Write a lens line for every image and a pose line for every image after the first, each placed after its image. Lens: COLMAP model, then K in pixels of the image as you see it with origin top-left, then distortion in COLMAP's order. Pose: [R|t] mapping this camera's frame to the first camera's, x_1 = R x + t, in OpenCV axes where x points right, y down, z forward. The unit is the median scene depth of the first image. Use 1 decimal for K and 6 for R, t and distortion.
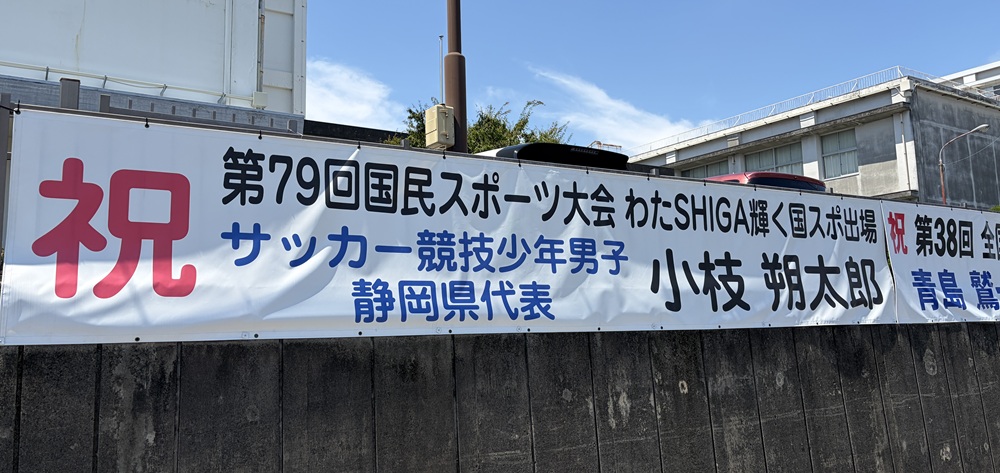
lens RADIAL K [[747.0, 0, 500.0], [0, 747.0, 236.5], [0, 0, 1]] dist [0.026481, 0.006157]
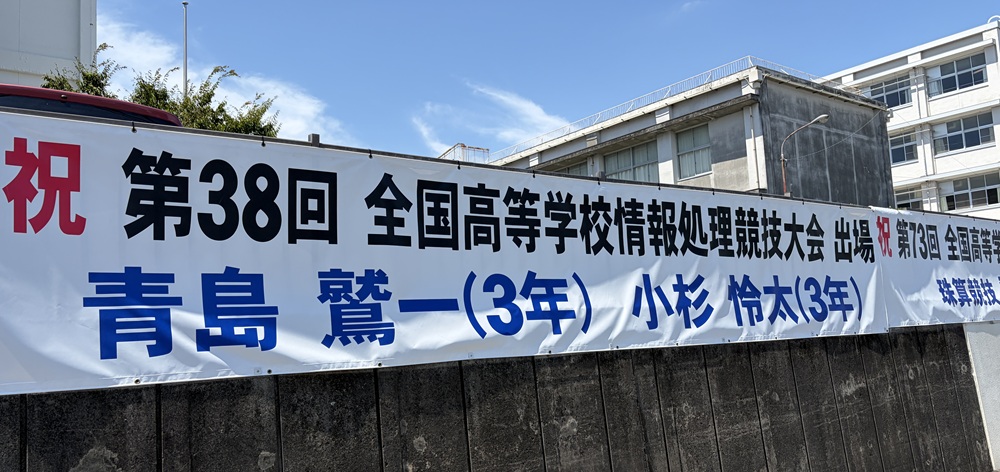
lens RADIAL K [[747.0, 0, 500.9], [0, 747.0, 278.0], [0, 0, 1]] dist [-0.042257, 0.143624]
pose [[0.996408, -0.024786, 0.080977, 0.143788], [0.021865, 0.999085, 0.036764, 0.007288], [-0.081815, -0.034862, 0.996038, 0.102297]]
